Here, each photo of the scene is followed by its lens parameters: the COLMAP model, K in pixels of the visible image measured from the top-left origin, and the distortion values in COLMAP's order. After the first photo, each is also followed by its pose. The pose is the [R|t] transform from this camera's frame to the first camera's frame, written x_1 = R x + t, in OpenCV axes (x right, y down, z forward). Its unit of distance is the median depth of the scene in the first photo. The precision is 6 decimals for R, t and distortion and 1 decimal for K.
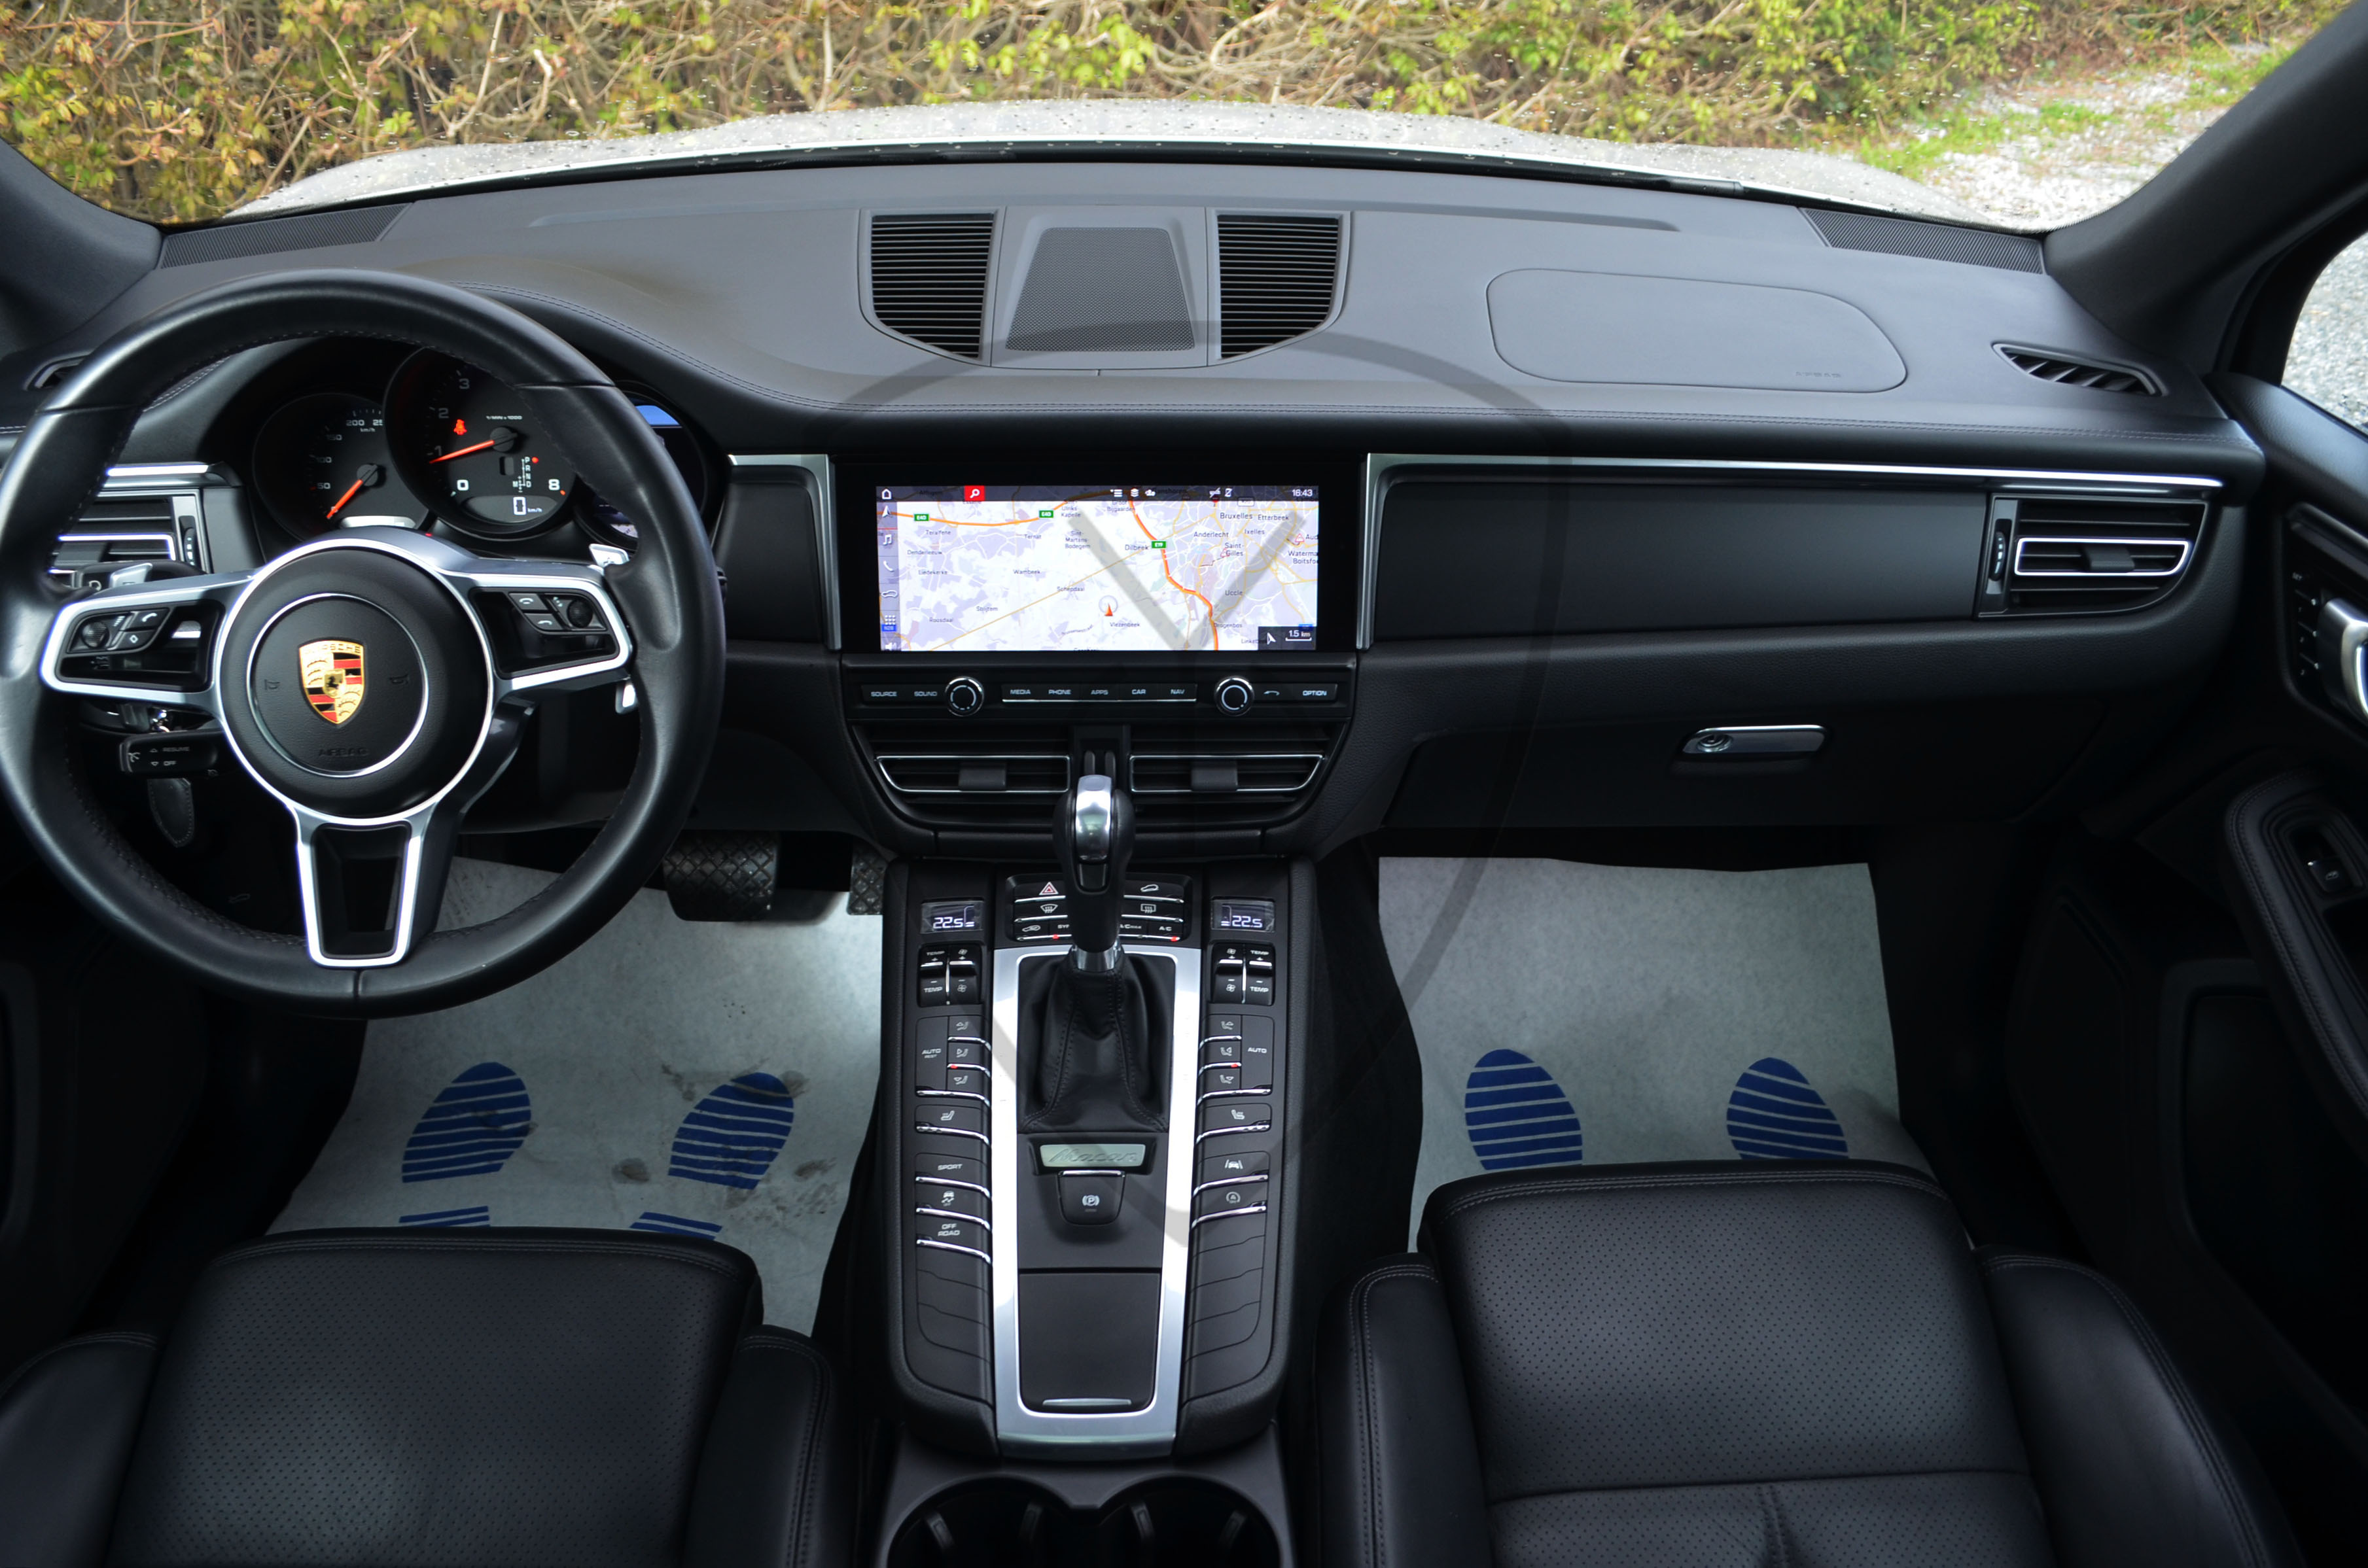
lens RADIAL K [[1909.0, 0, 1184.0], [0, 1909.0, 784.0], [0, 0, 1]] dist [-0.075293, 0.013228]
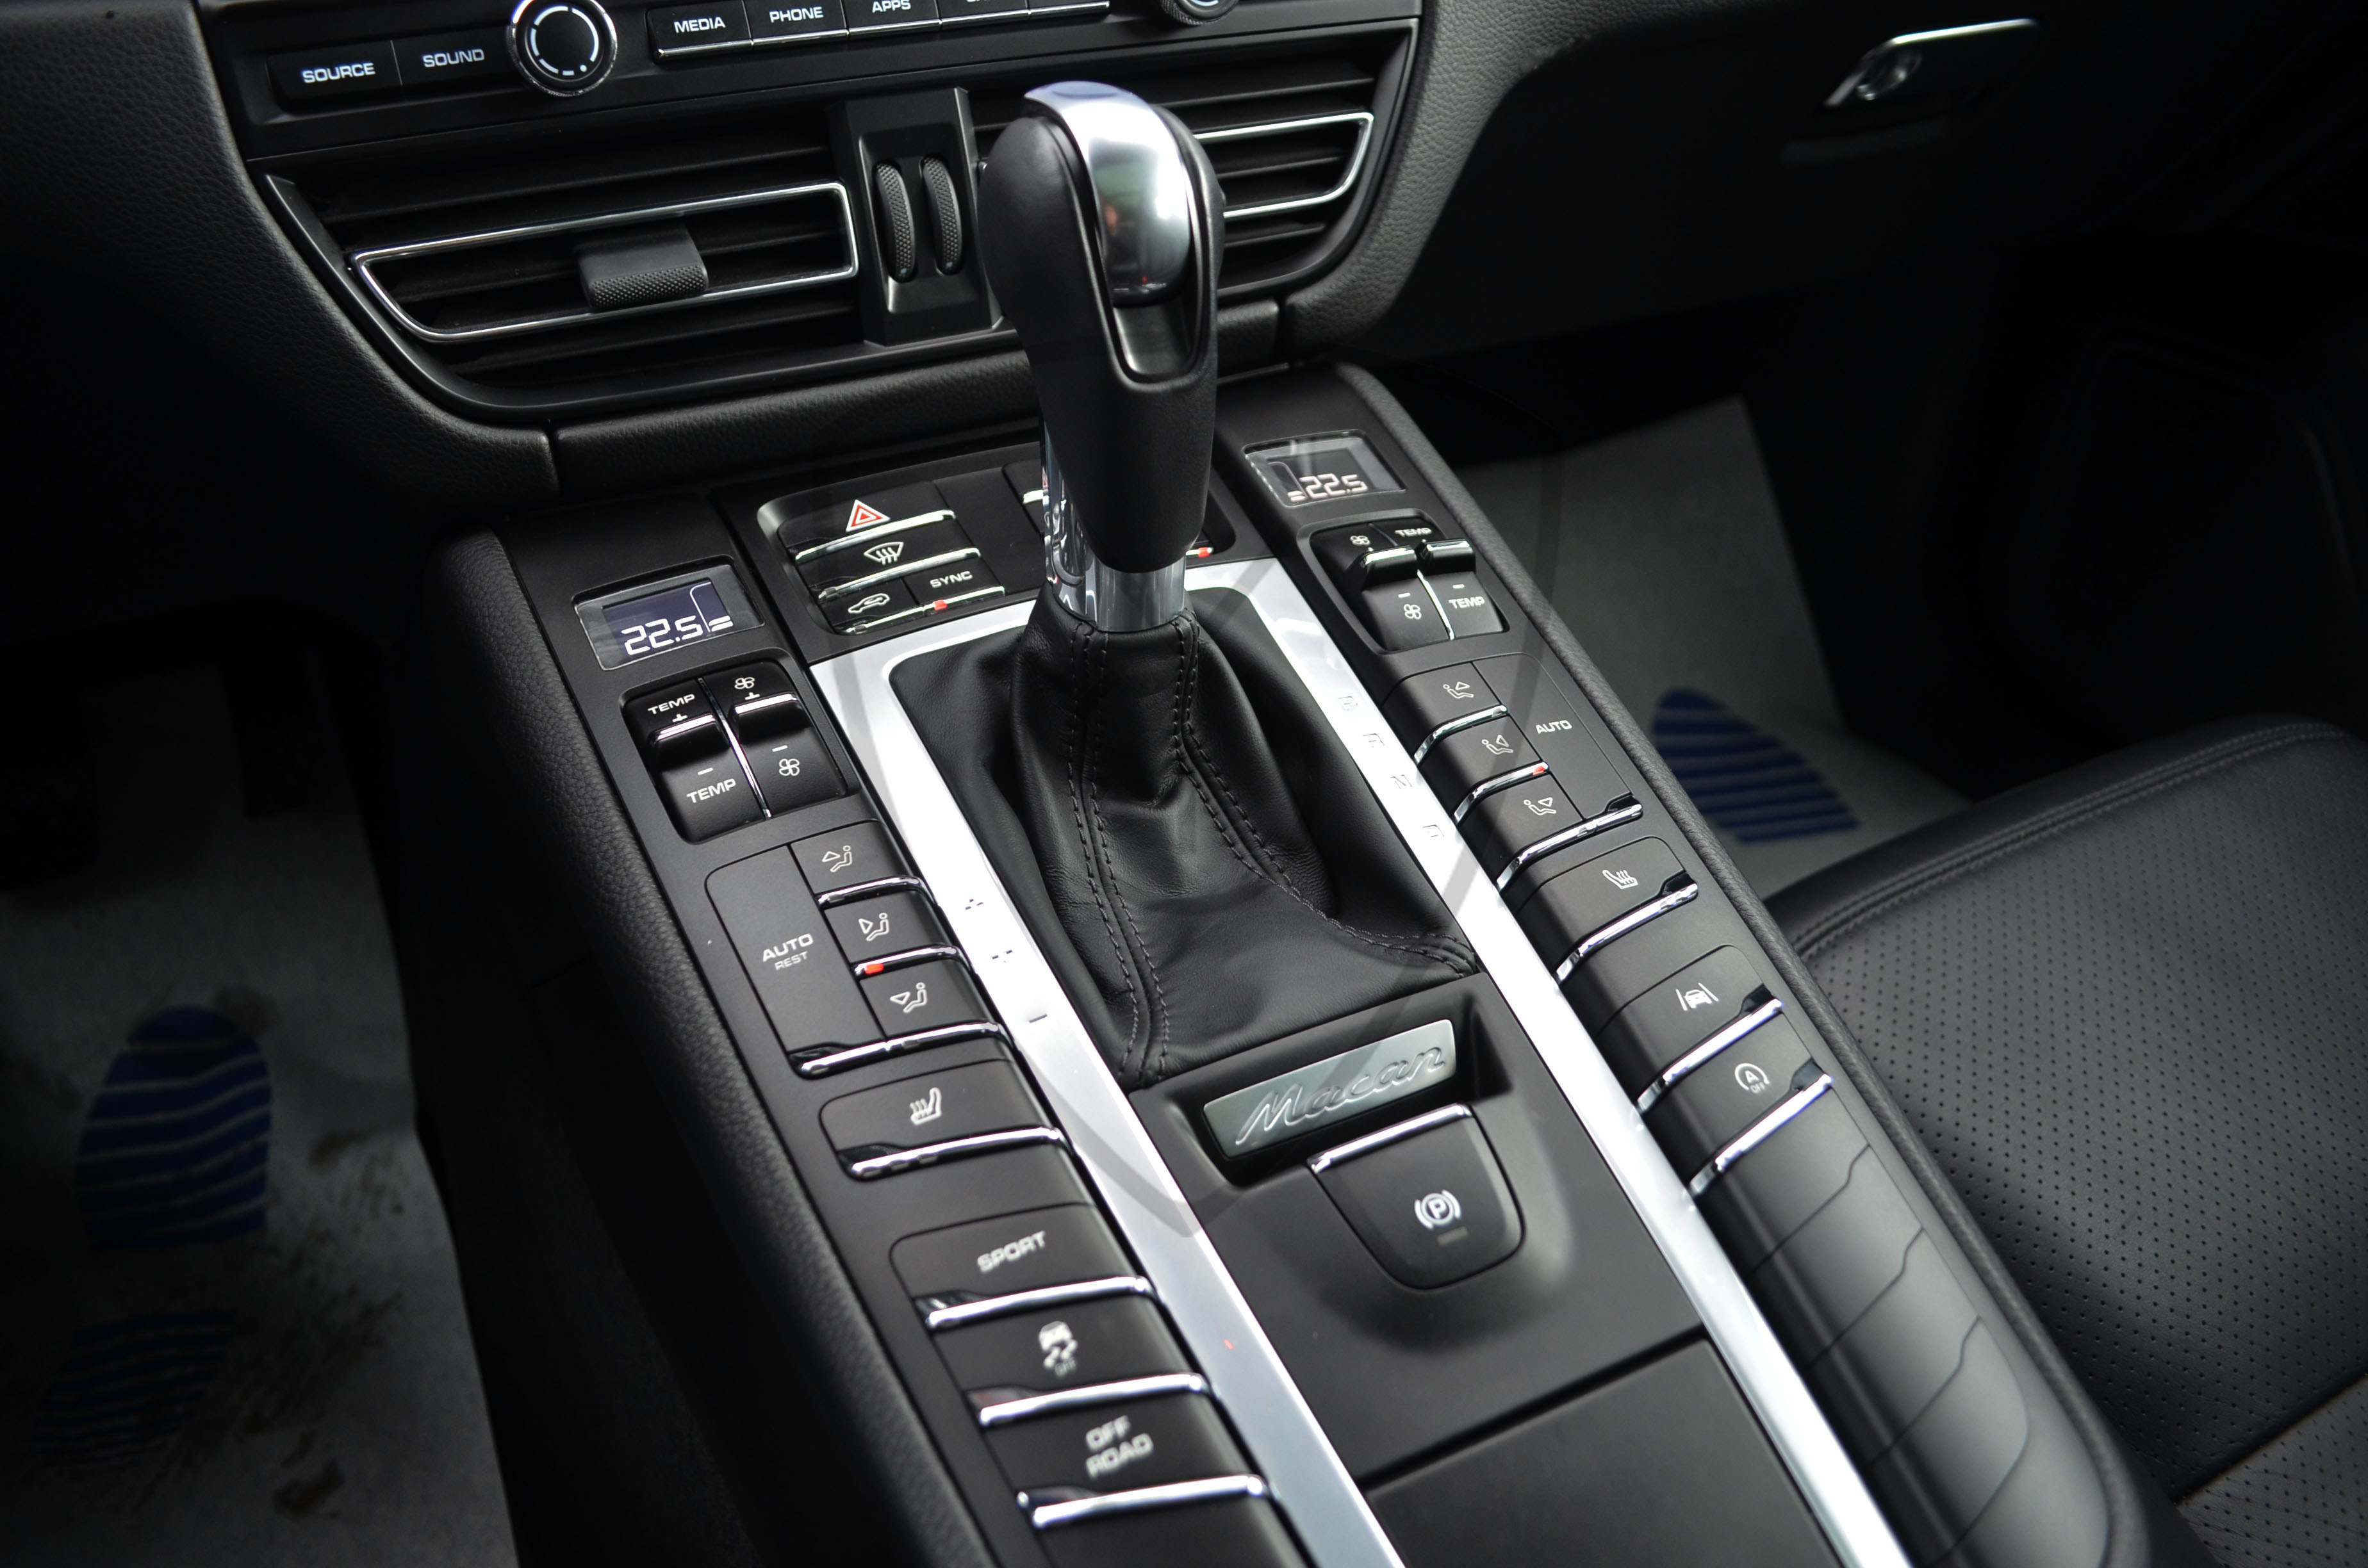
lens RADIAL K [[1821.7, 0, 1177.2], [0, 1821.7, 799.4], [0, 0, 1]] dist [-0.078252, 0.006655]
pose [[0.906362, -0.247786, 0.342213, -0.128494], [0.216692, 0.967951, 0.126947, 0.064215], [-0.362701, -0.040905, 0.931007, 0.487357]]
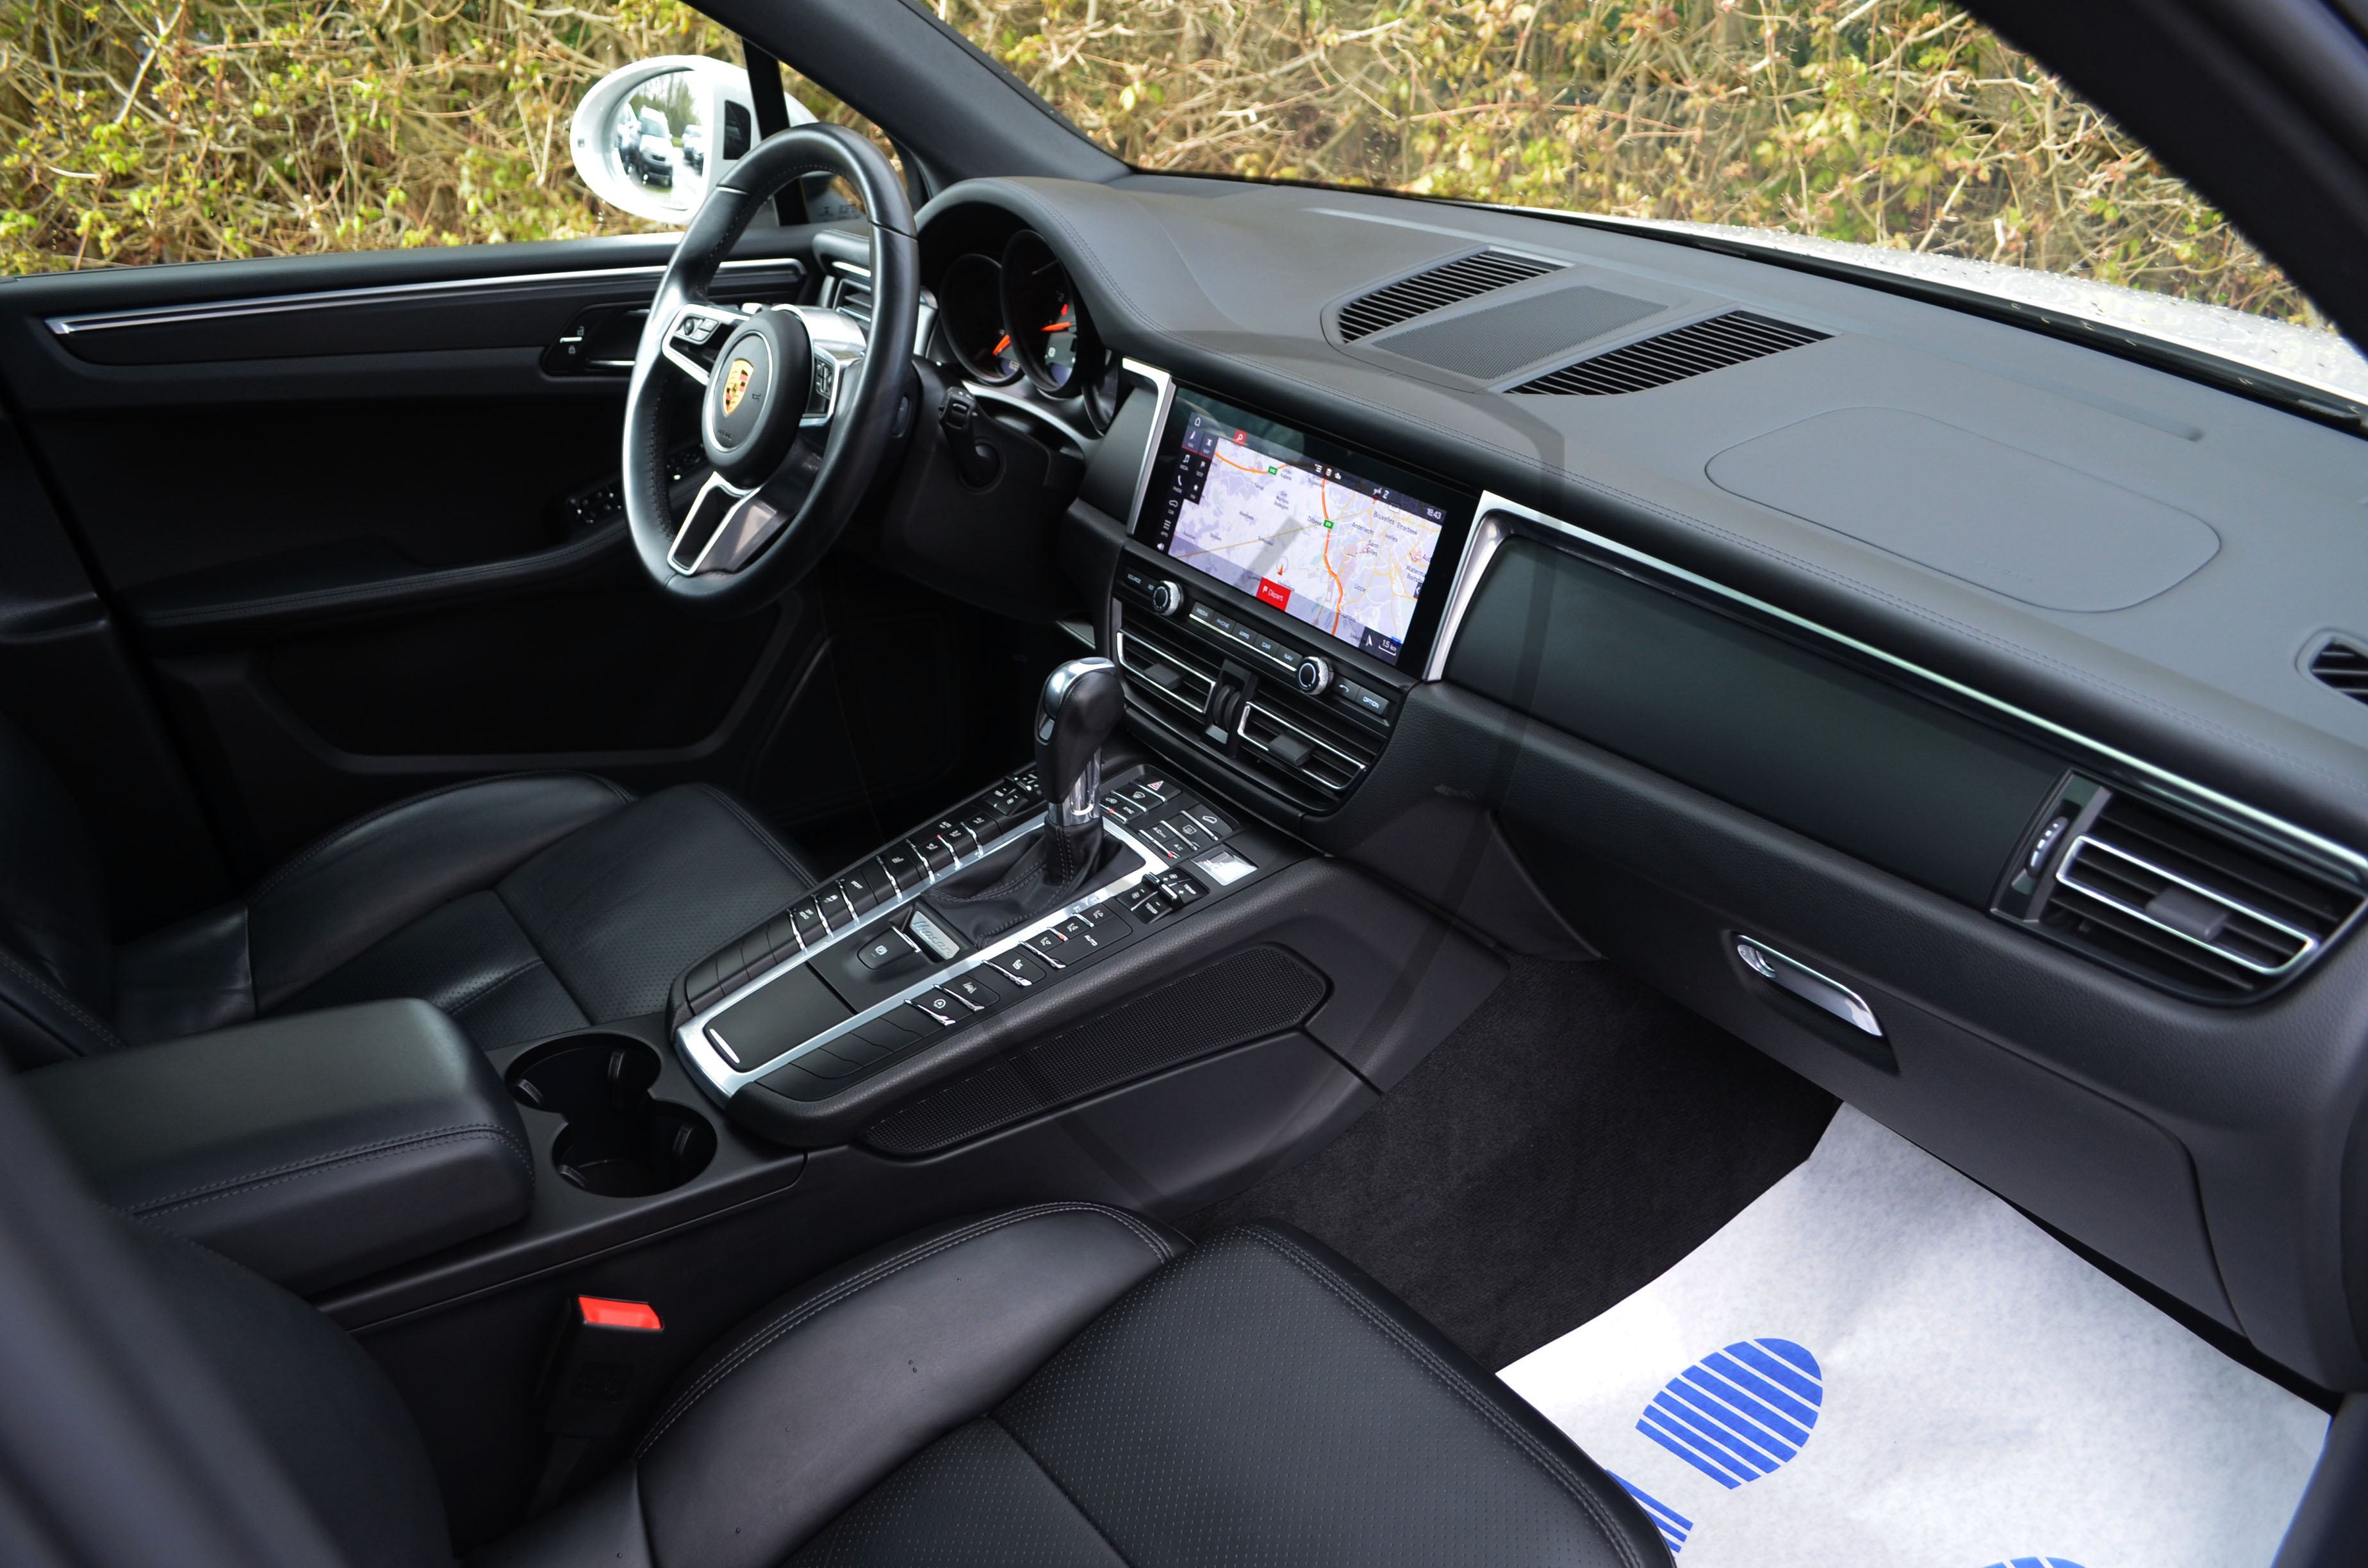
lens RADIAL K [[1901.8, 0, 1184.0], [0, 1901.8, 784.0], [0, 0, 1]] dist [-0.074683, 0.012732]
pose [[0.563347, 0.366297, -0.740585, 0.617557], [-0.442973, 0.890540, 0.103506, -0.055045], [0.697435, 0.269749, 0.663943, 0.216075]]
